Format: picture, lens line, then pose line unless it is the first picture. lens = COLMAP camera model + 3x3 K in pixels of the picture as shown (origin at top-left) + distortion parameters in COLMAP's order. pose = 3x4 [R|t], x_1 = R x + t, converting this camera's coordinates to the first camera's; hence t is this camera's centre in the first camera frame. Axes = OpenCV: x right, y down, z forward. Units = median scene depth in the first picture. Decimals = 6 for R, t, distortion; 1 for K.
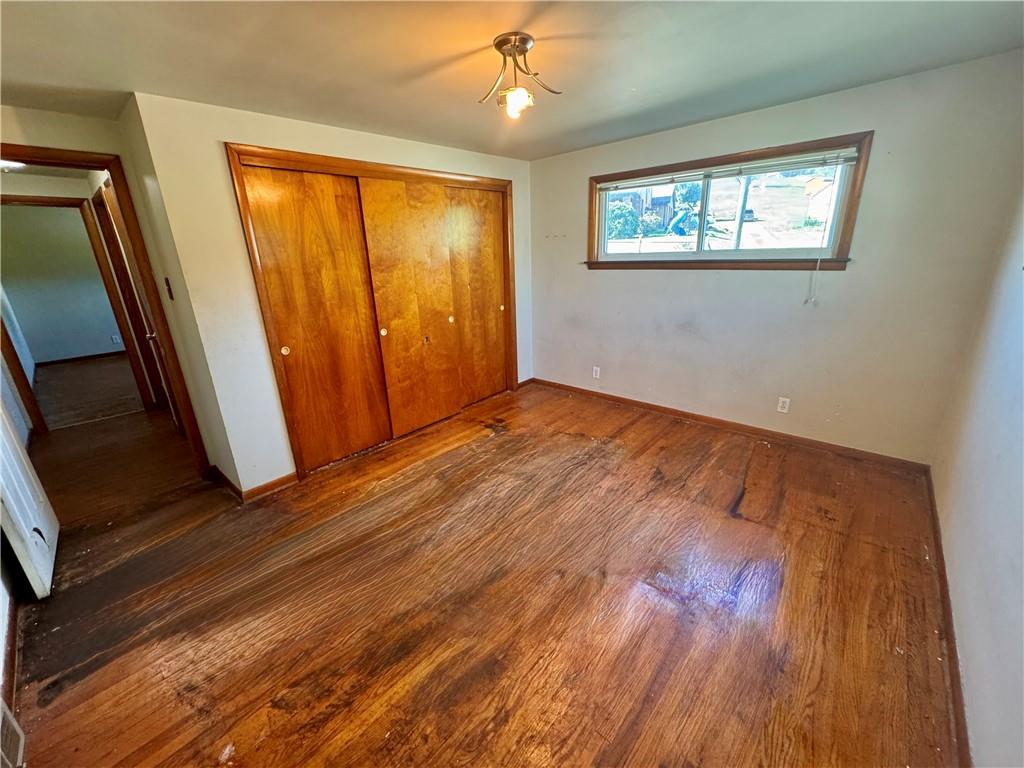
lens RADIAL K [[410.5, 0, 510.4], [0, 410.5, 384.1], [0, 0, 1]] dist [-0.002616, 0.000402]
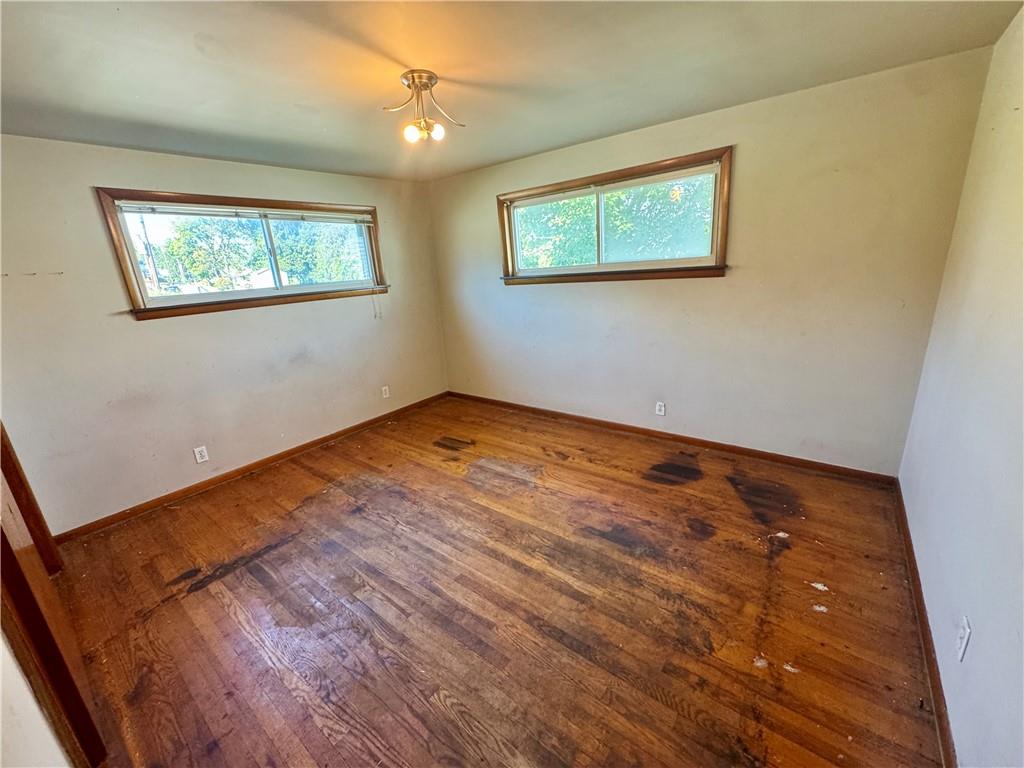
lens RADIAL K [[410.5, 0, 510.7], [0, 410.5, 383.9], [0, 0, 1]] dist [-0.002616, 0.000402]
pose [[-0.064085, -0.238251, 0.969087, -0.623695], [0.375069, 0.894137, 0.244627, -0.139549], [-0.924779, 0.379152, 0.032059, 0.518480]]
